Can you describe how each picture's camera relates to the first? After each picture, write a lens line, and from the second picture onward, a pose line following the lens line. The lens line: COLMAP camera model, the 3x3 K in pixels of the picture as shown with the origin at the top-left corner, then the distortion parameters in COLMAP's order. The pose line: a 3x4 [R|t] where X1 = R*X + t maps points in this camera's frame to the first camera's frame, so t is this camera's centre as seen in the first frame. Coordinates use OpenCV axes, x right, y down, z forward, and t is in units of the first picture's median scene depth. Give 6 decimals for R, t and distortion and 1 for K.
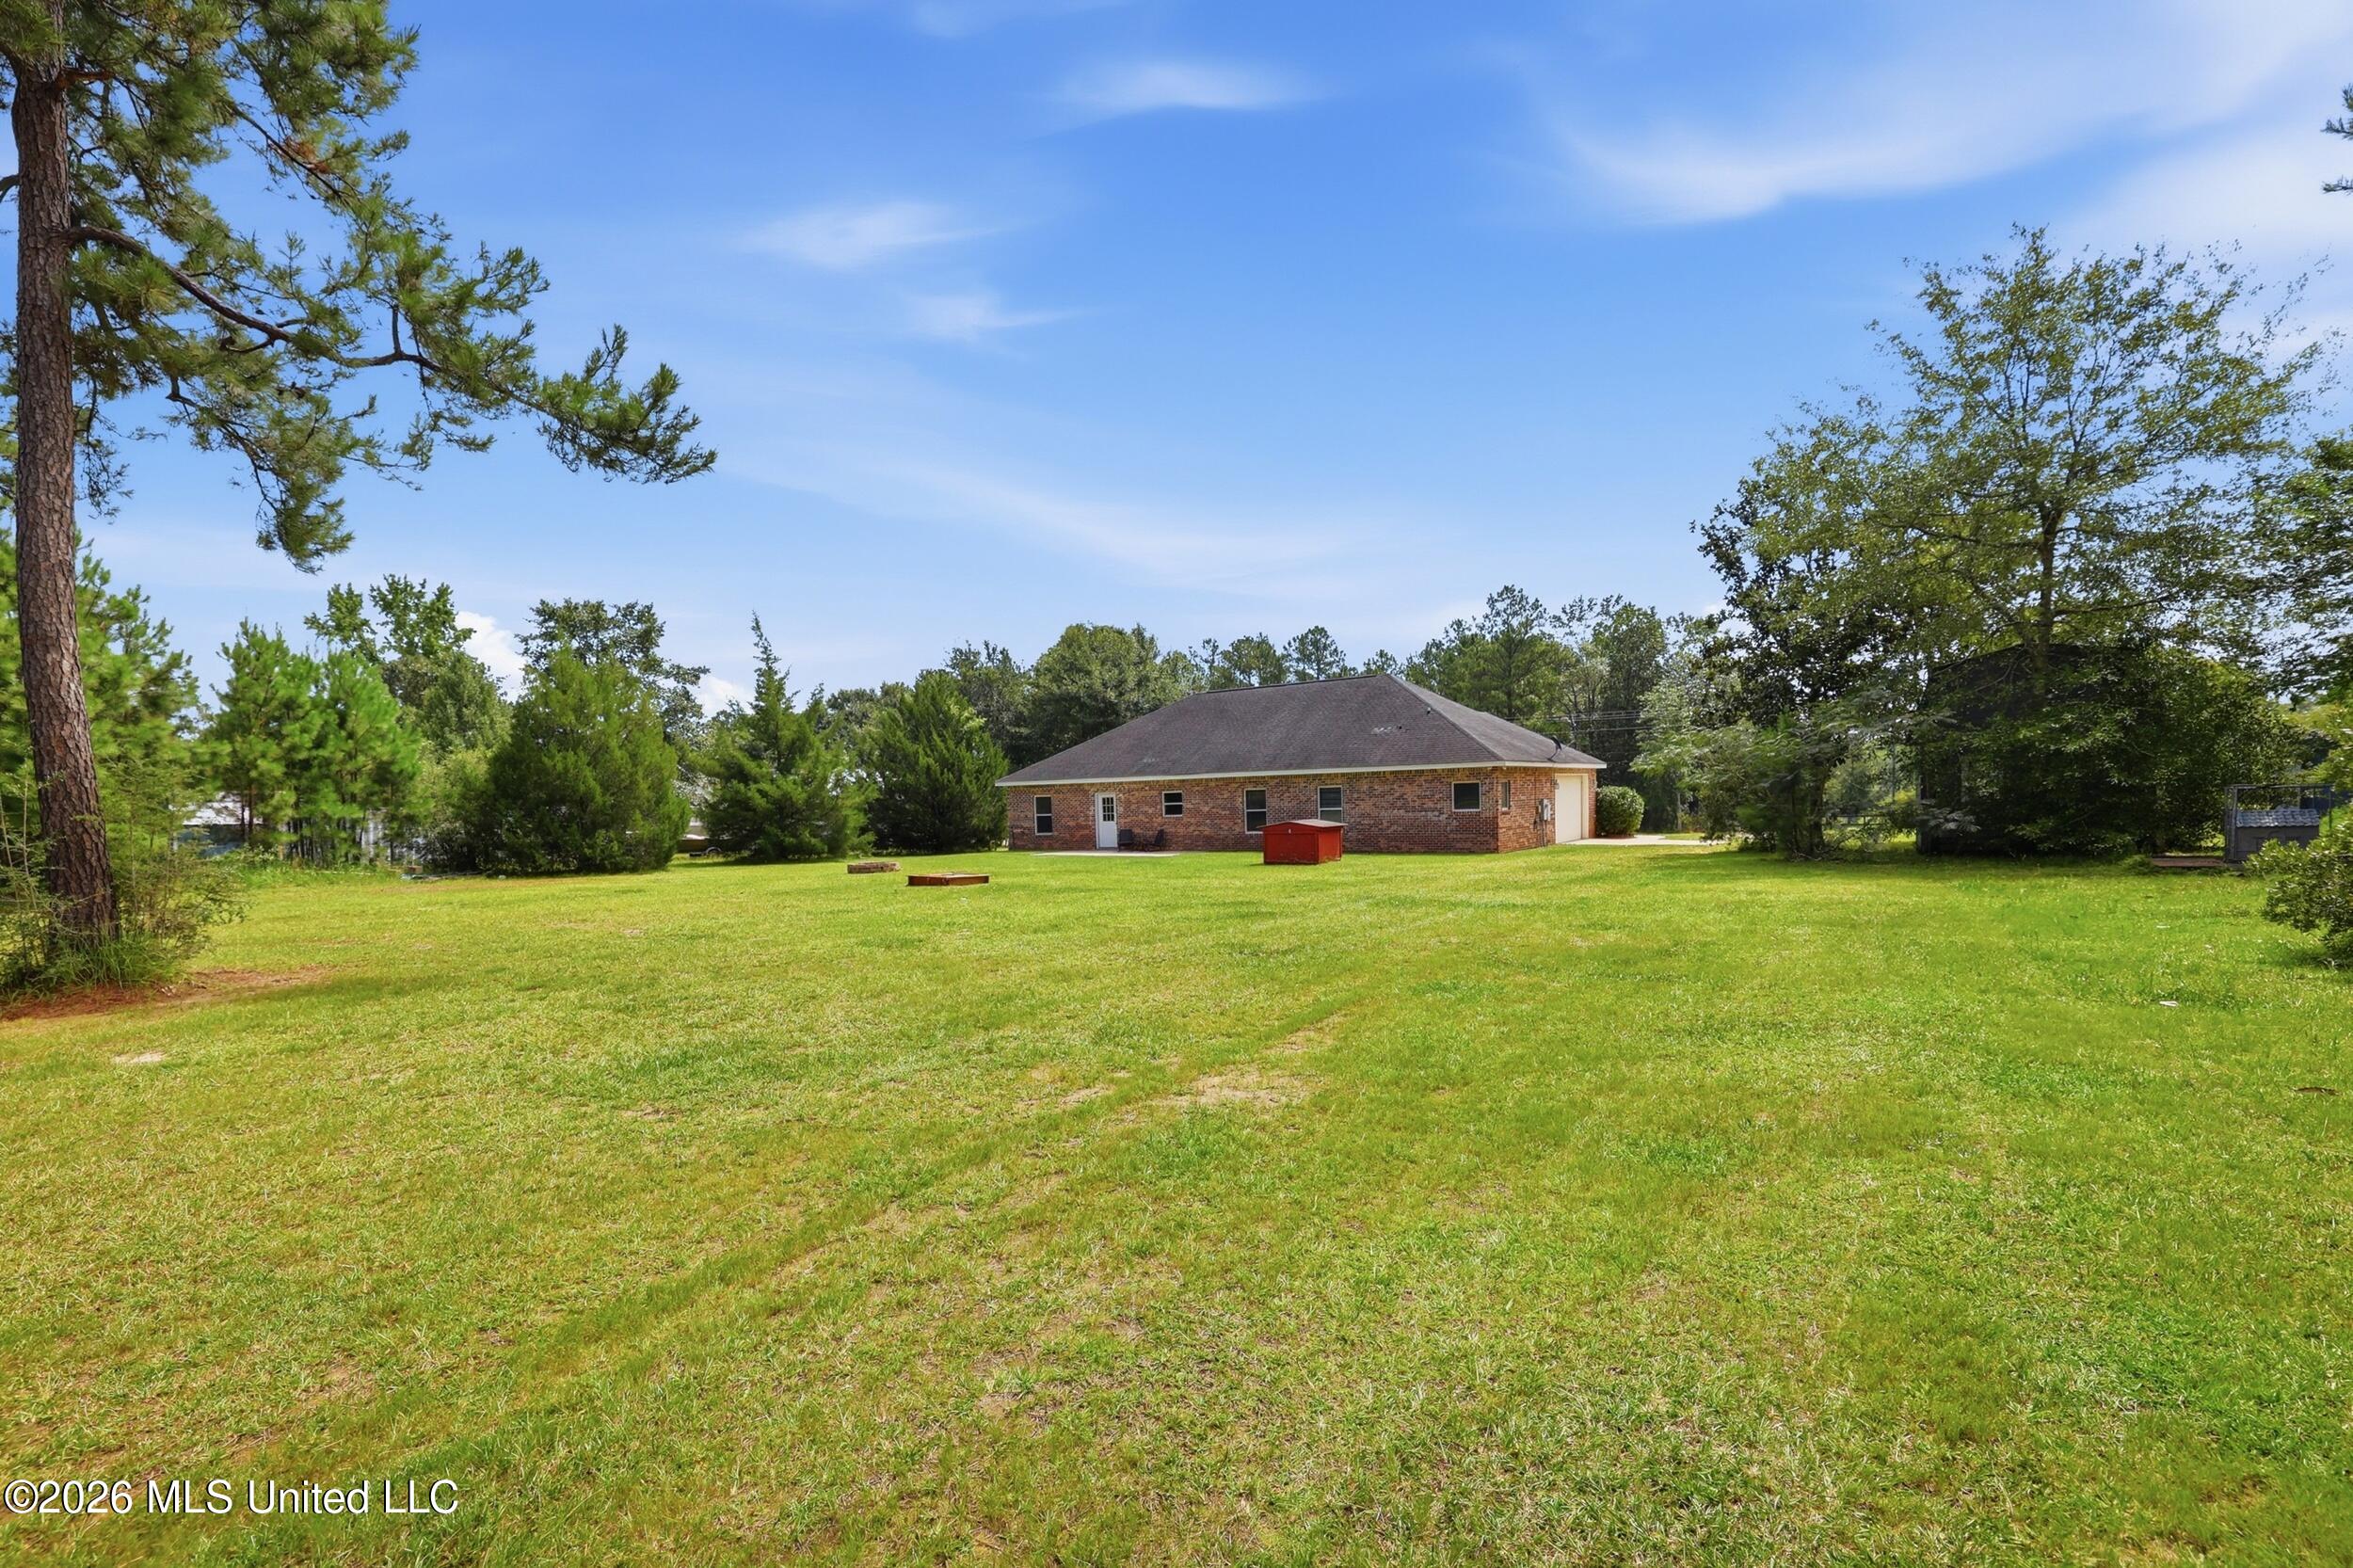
lens RADIAL K [[907.4, 0, 1176.5], [0, 907.4, 784.0], [0, 0, 1]] dist [-0.001045, -0.000042]
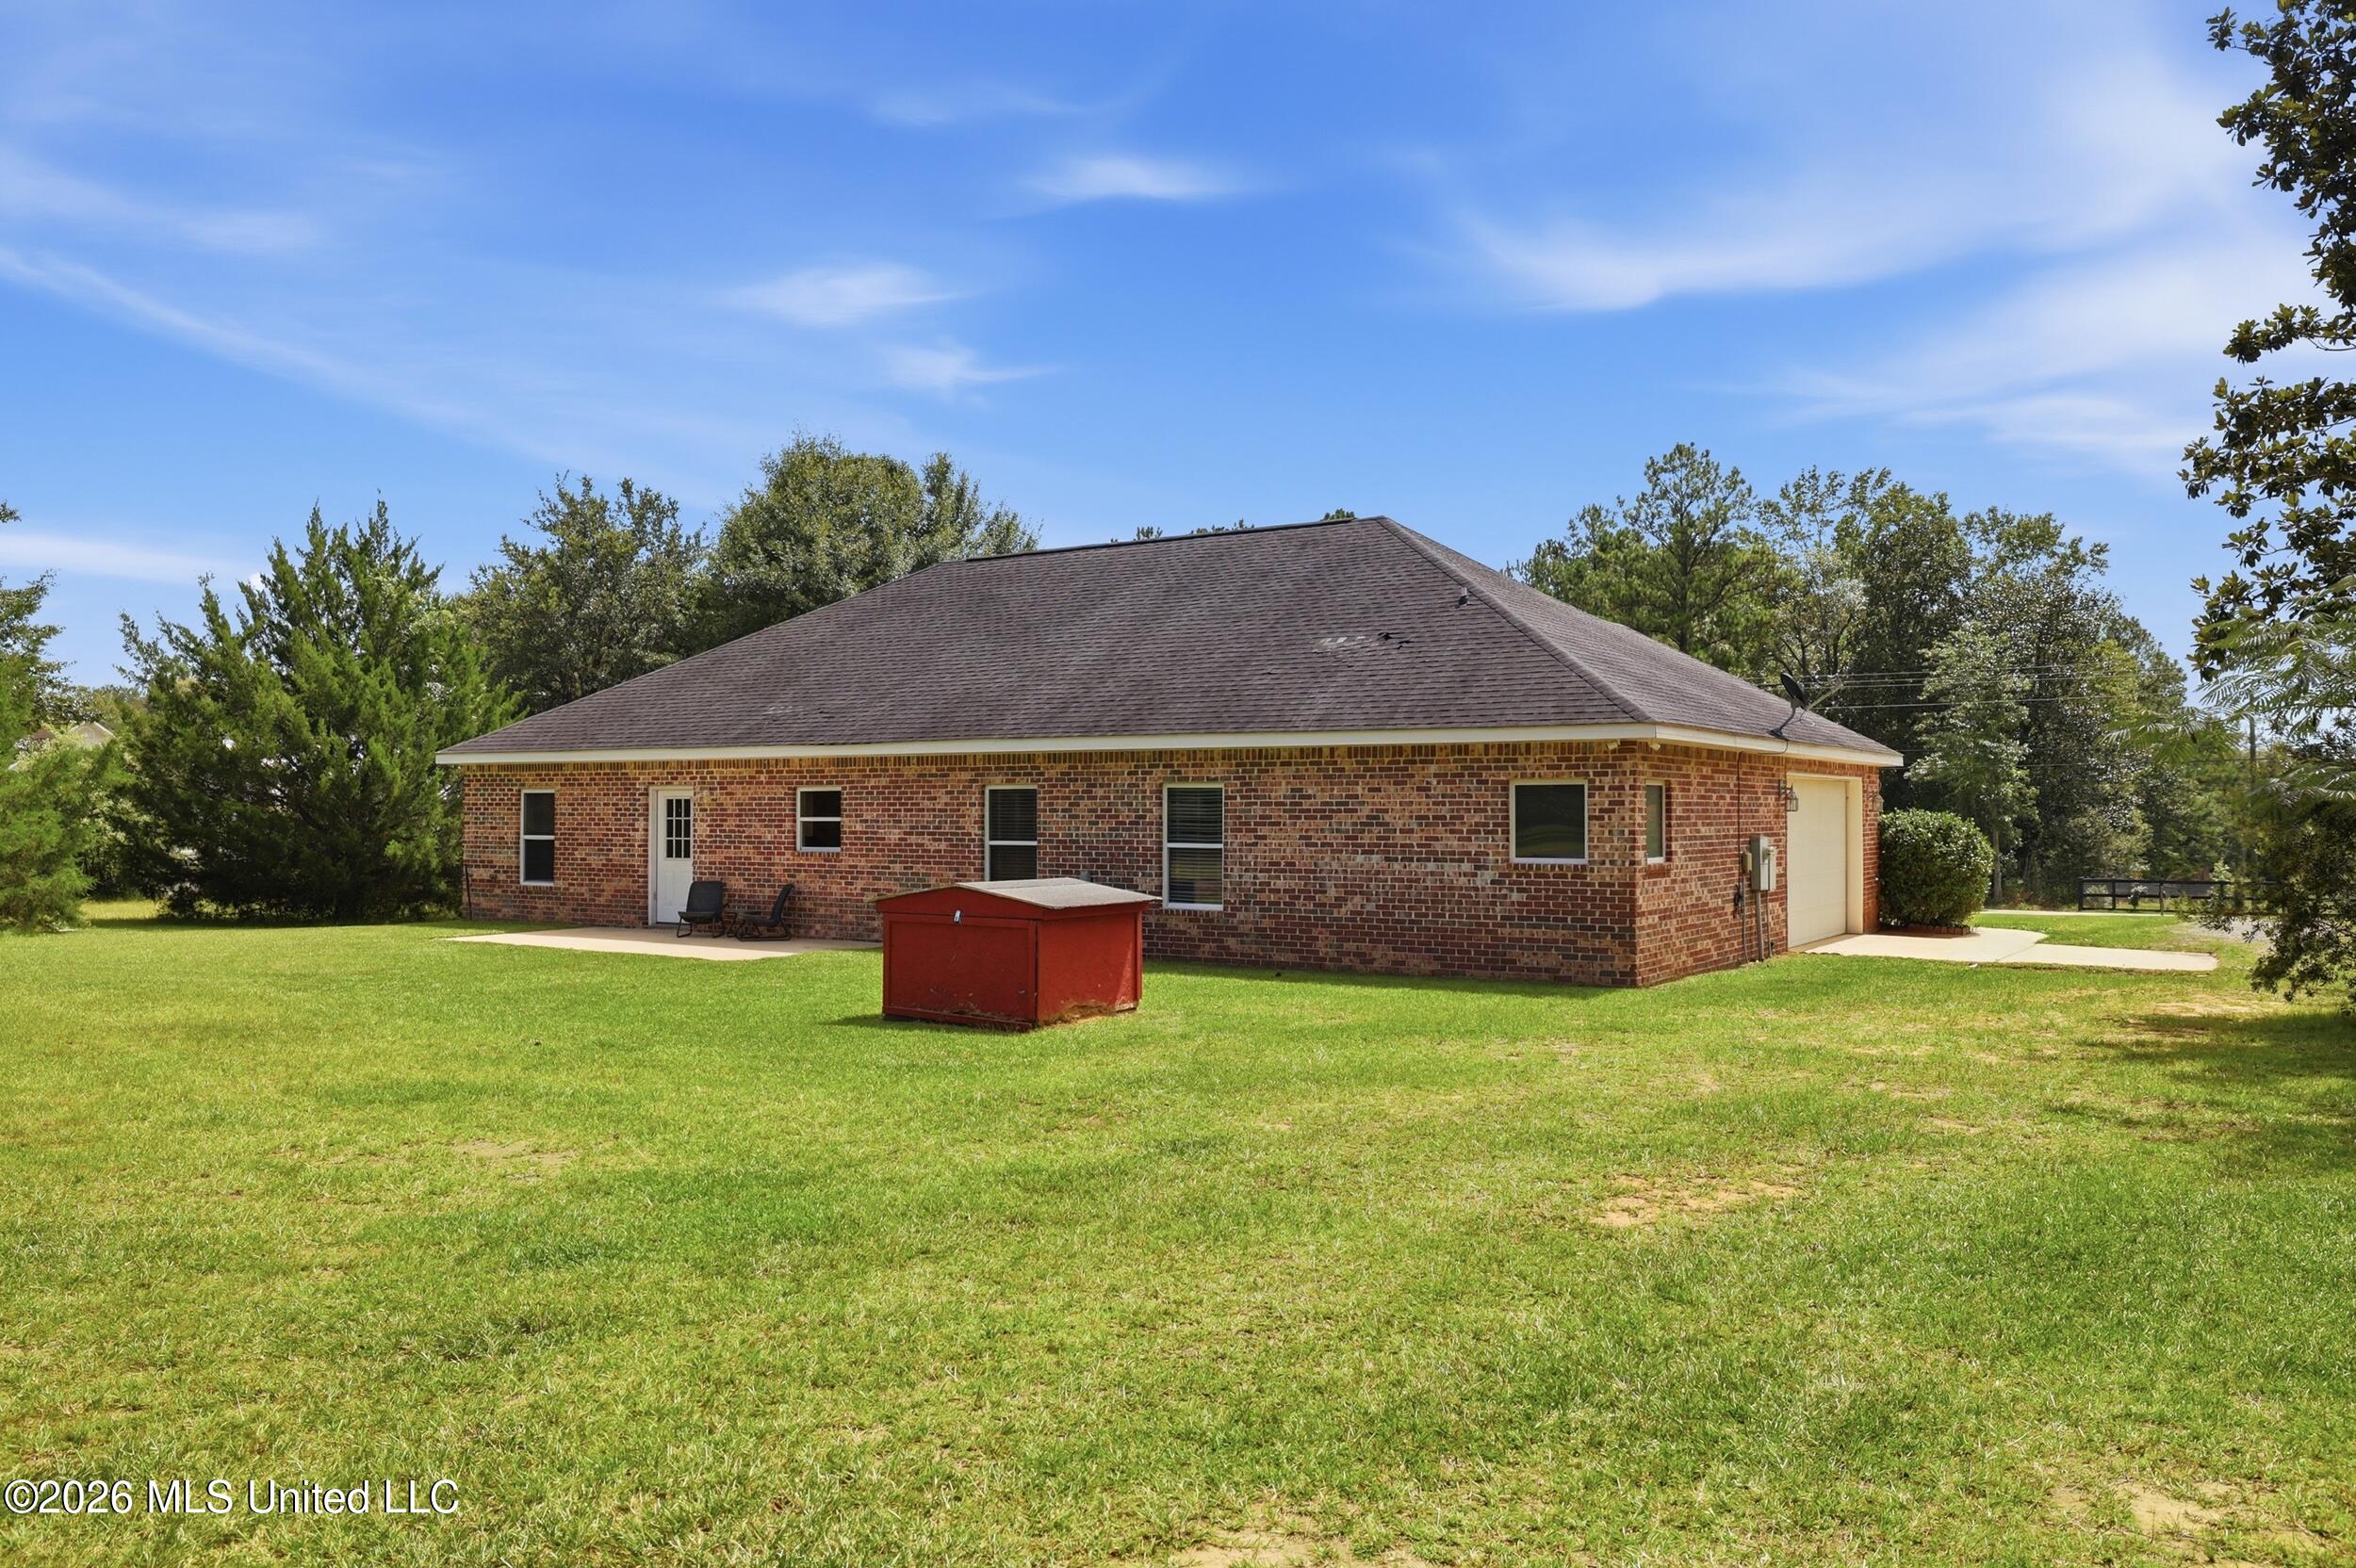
lens RADIAL K [[1603.0, 0, 1124.0], [0, 1603.0, 694.6], [0, 0, 1]] dist [0.003191, 0.002338]
pose [[0.999392, 0.031549, 0.014839, 0.103637], [-0.030625, 0.997800, -0.058800, 0.004241], [-0.016662, 0.058310, 0.998159, 0.270727]]
